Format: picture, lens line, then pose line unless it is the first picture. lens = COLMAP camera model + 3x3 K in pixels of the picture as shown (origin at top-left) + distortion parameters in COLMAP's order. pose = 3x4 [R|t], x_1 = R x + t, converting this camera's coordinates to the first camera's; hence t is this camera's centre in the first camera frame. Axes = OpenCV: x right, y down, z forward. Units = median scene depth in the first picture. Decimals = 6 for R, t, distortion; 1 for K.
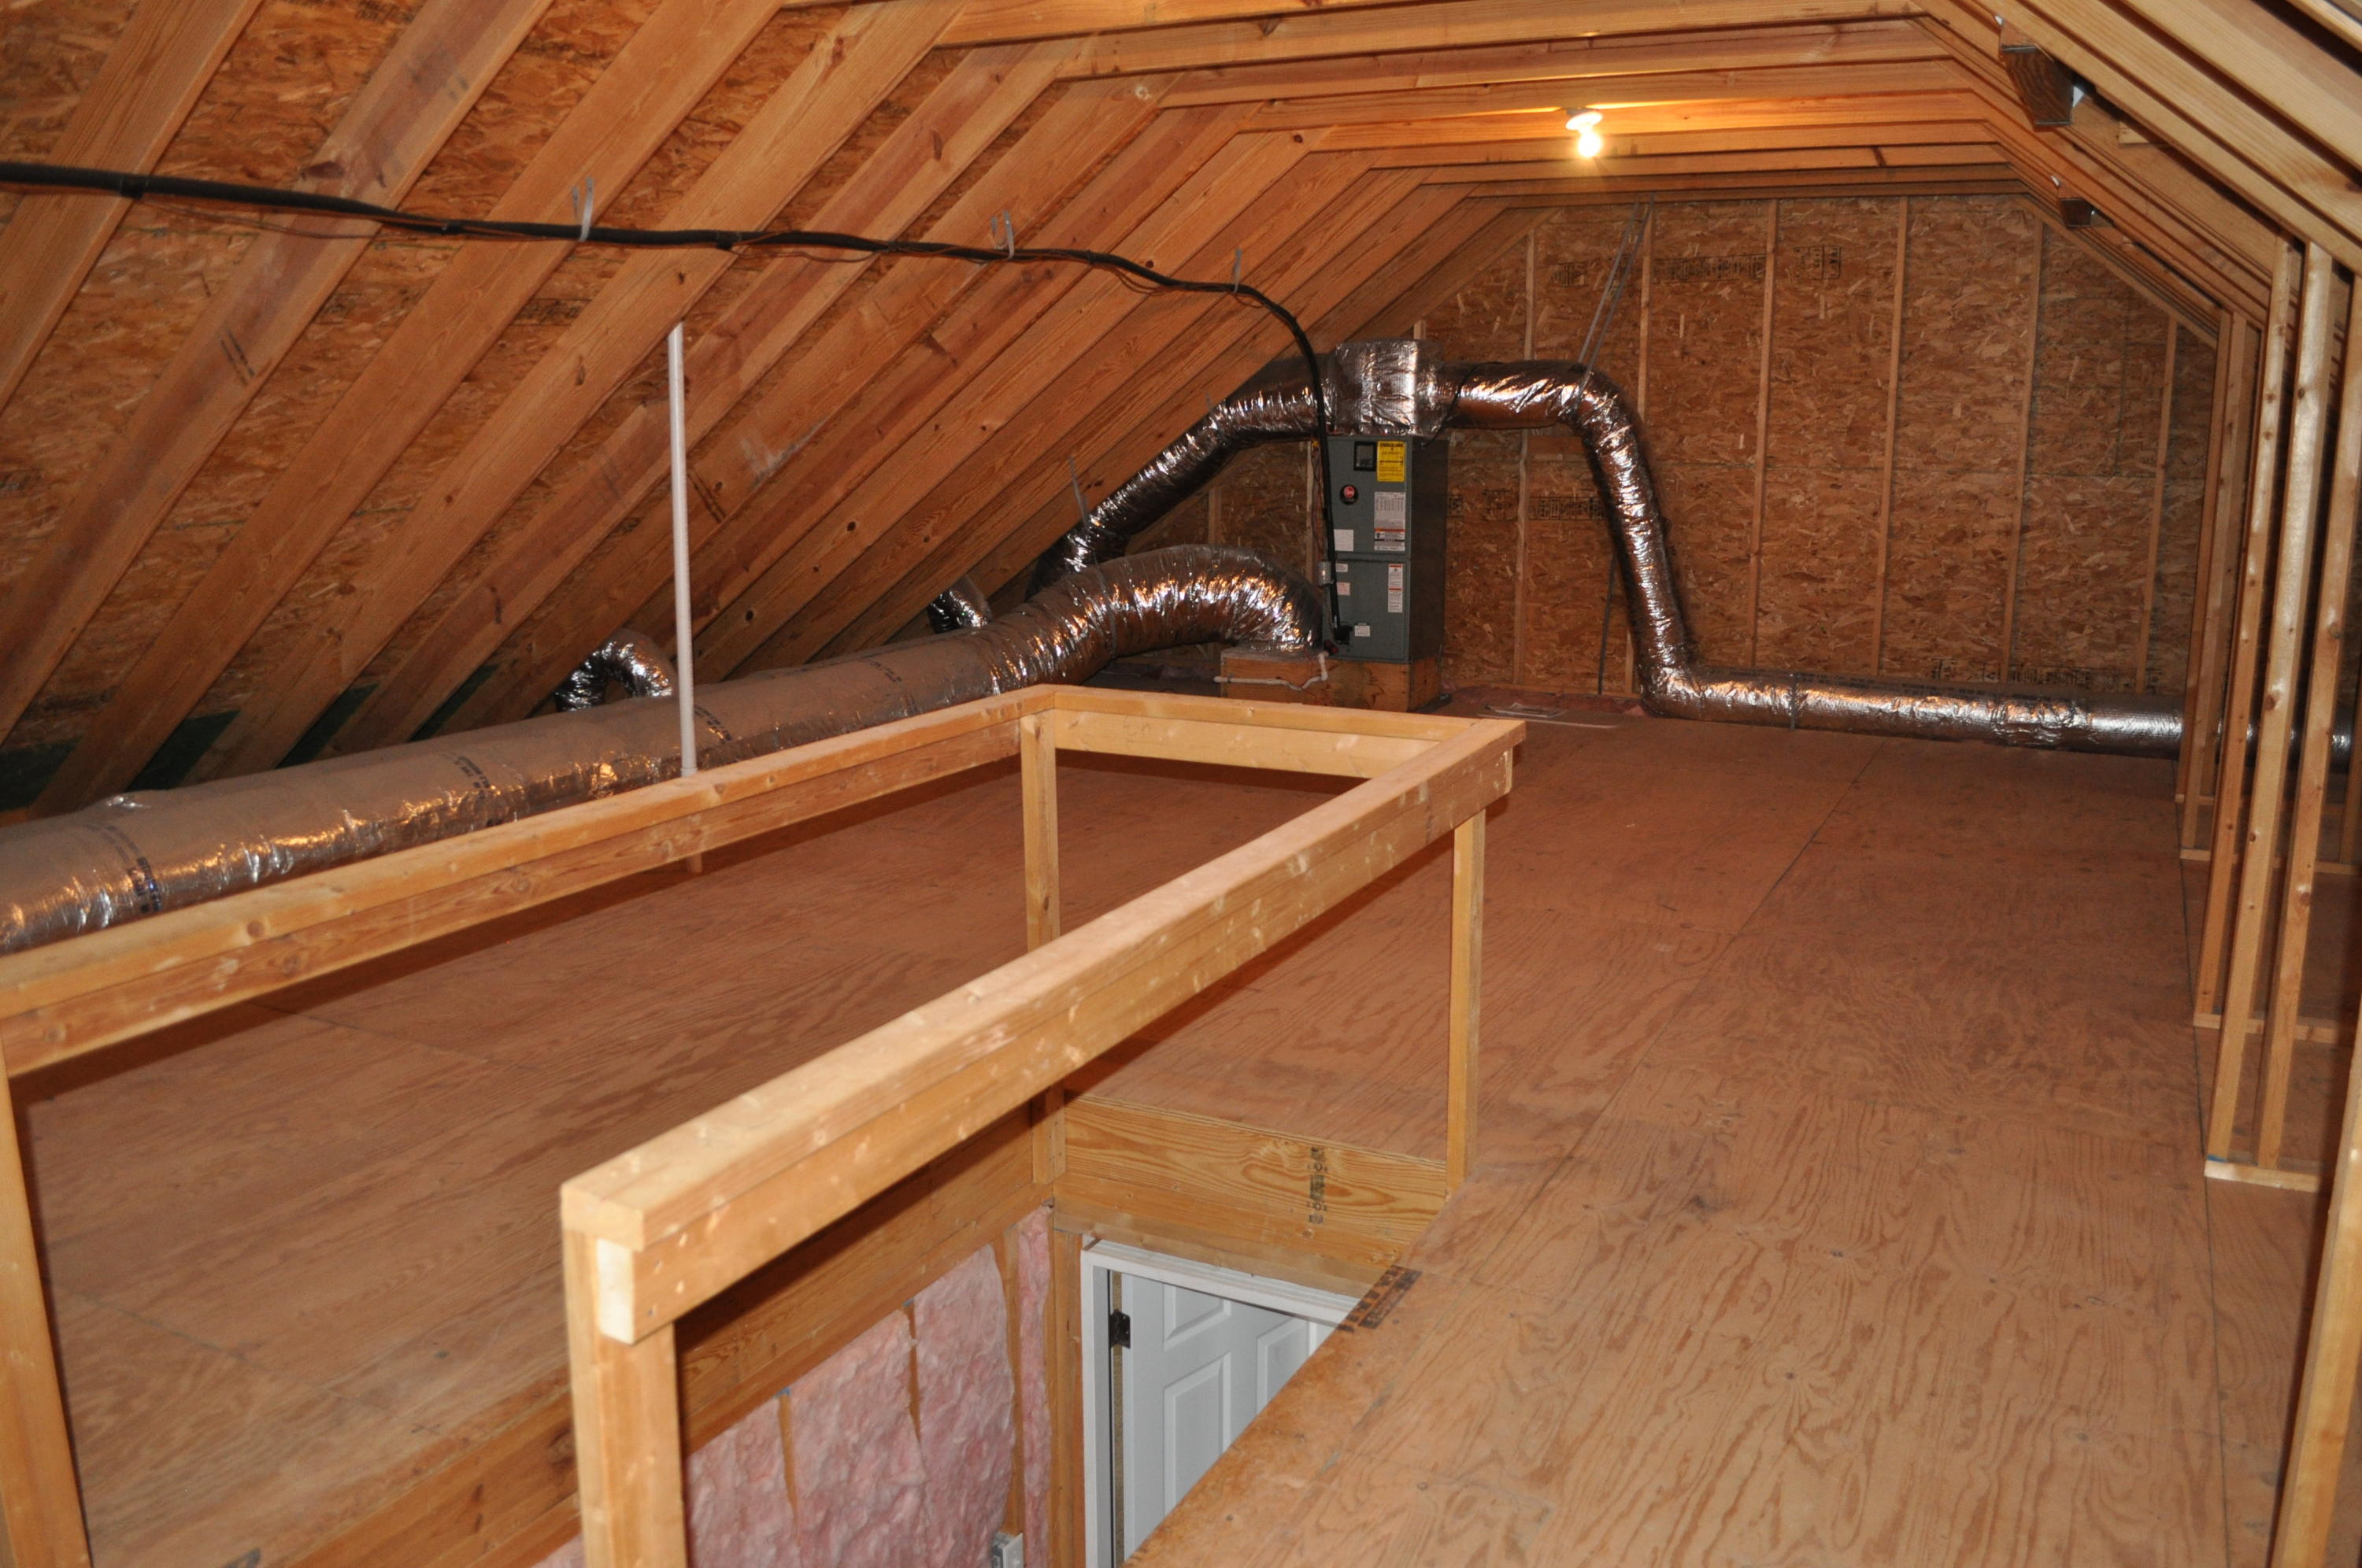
lens RADIAL K [[1859.6, 0, 1195.1], [0, 1859.6, 784.1], [0, 0, 1]] dist [-0.083565, 0.011559]
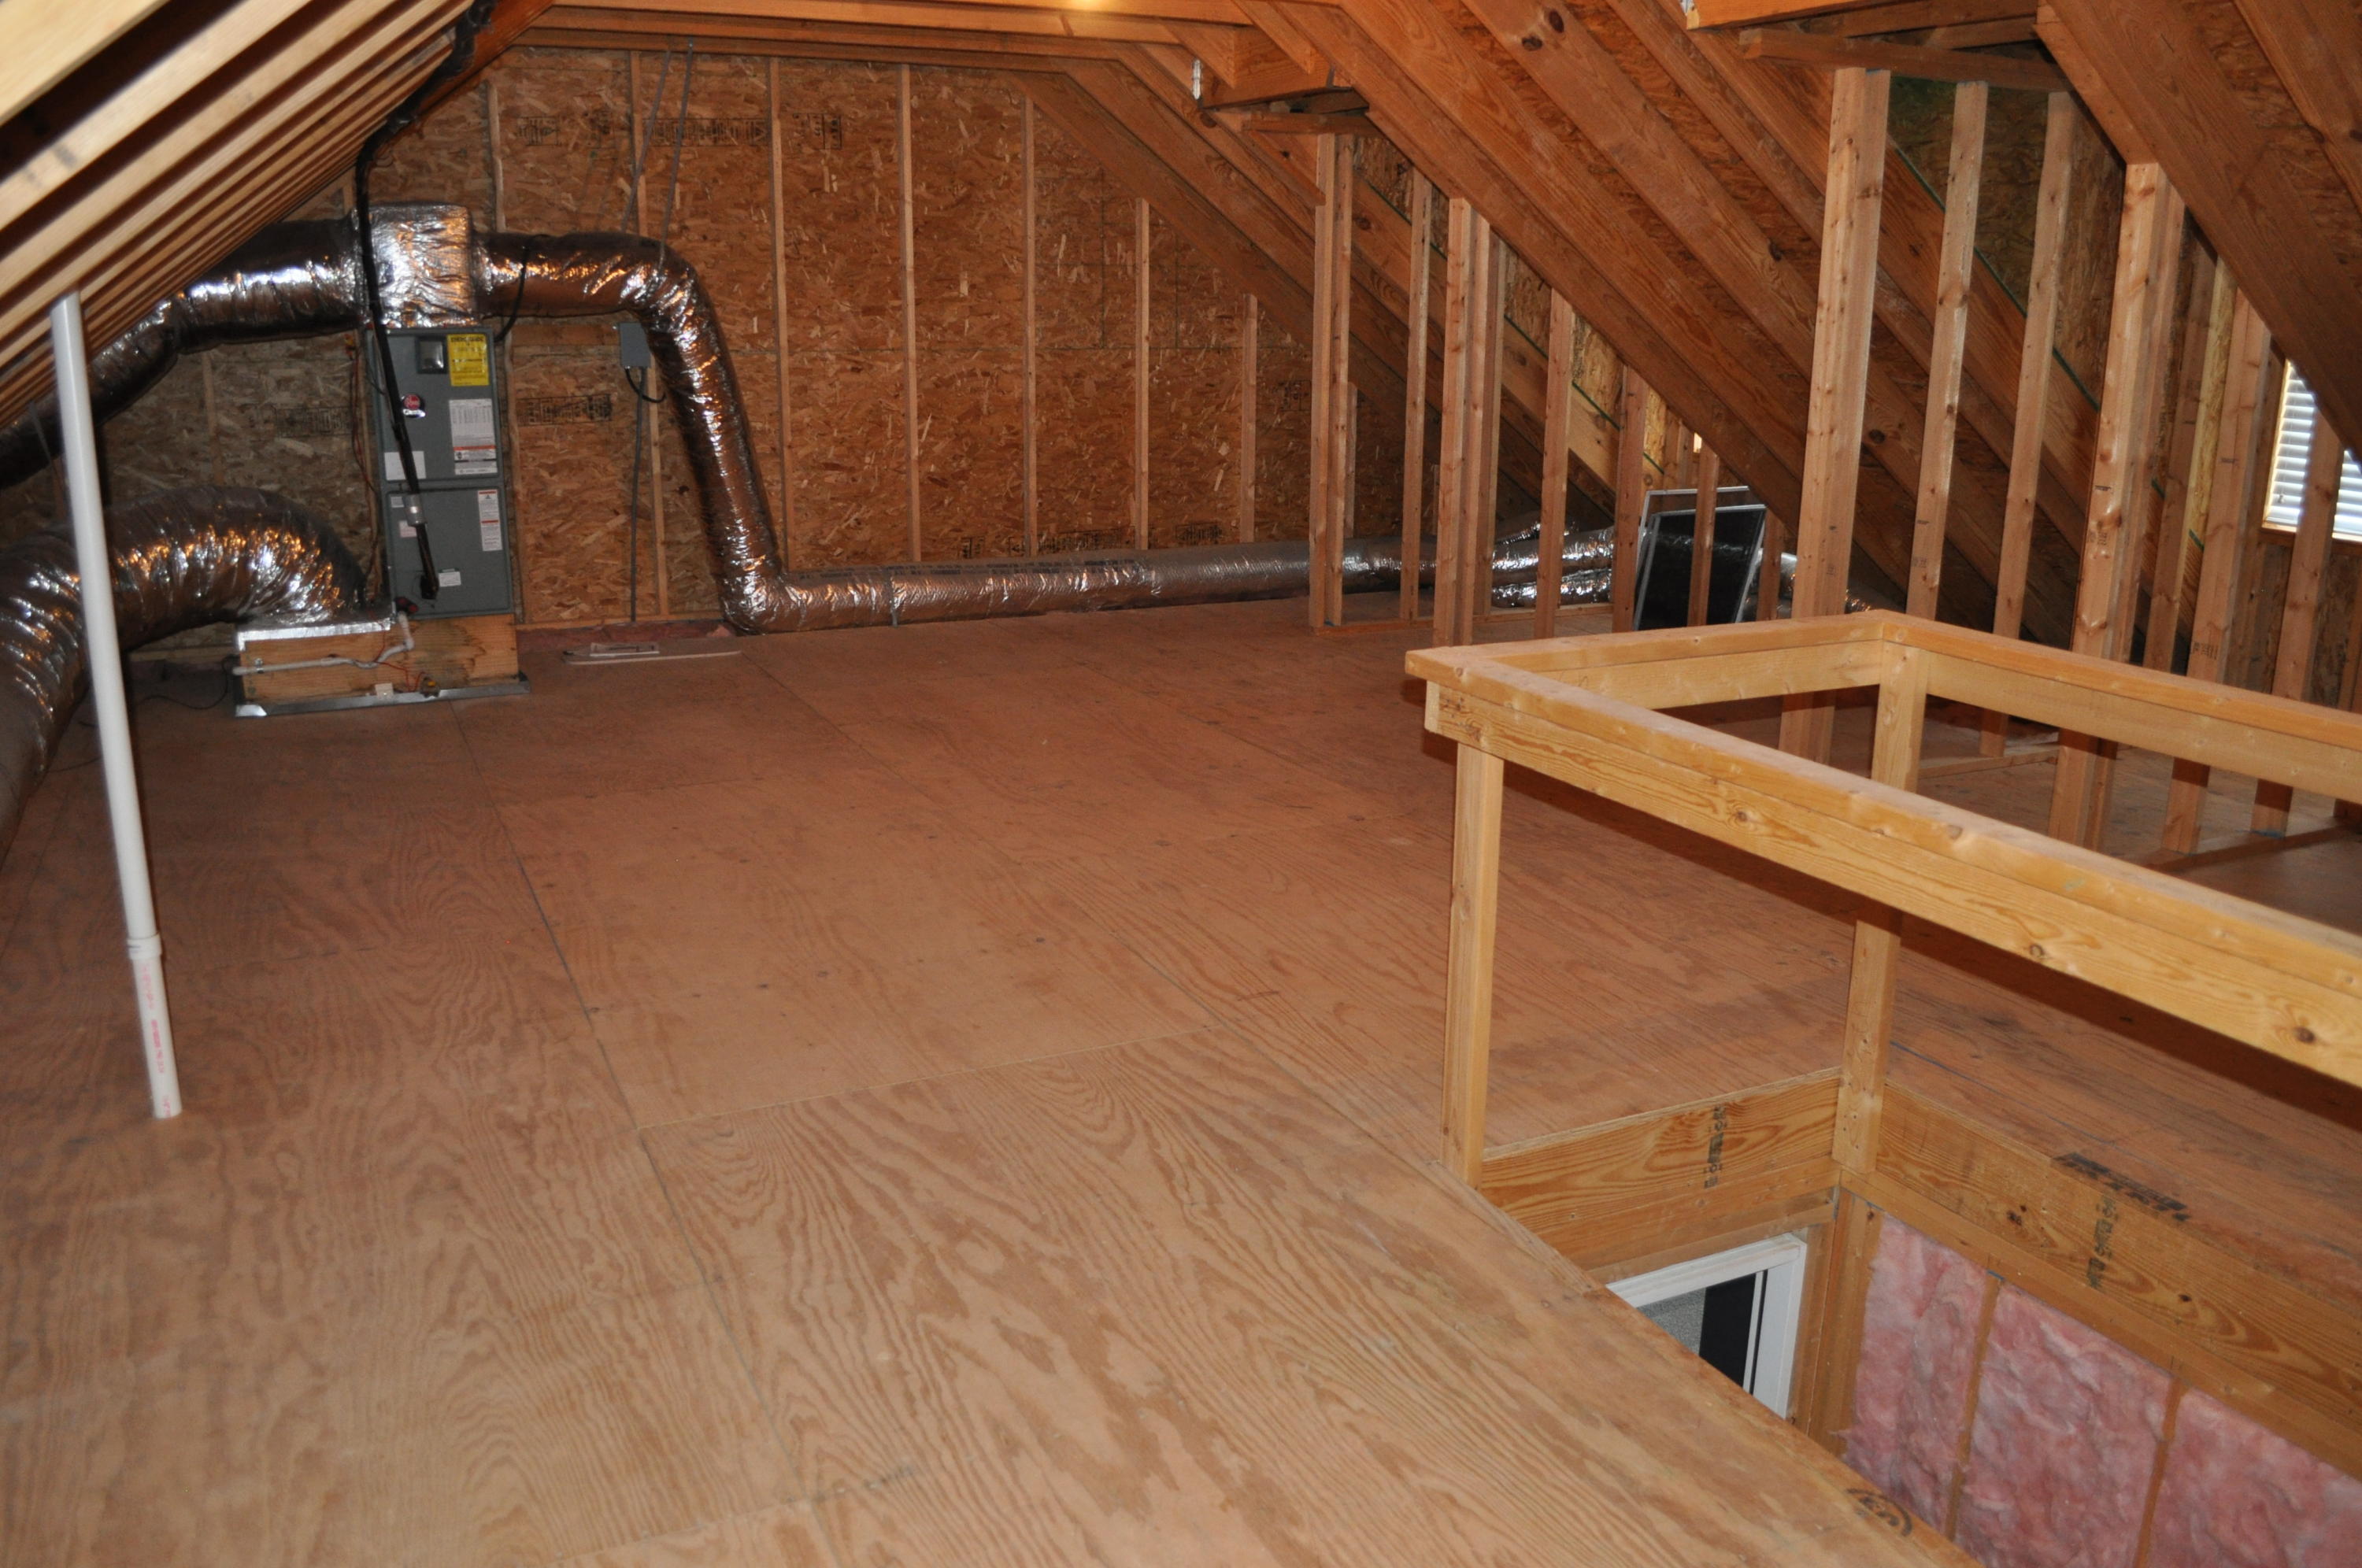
lens RADIAL K [[1859.6, 0, 1187.9], [0, 1859.6, 786.2], [0, 0, 1]] dist [-0.083565, 0.011559]
pose [[0.605893, -0.200209, 0.769942, -0.563059], [0.153788, 0.979036, 0.133559, -0.088509], [-0.780540, 0.037485, 0.623981, 0.468998]]
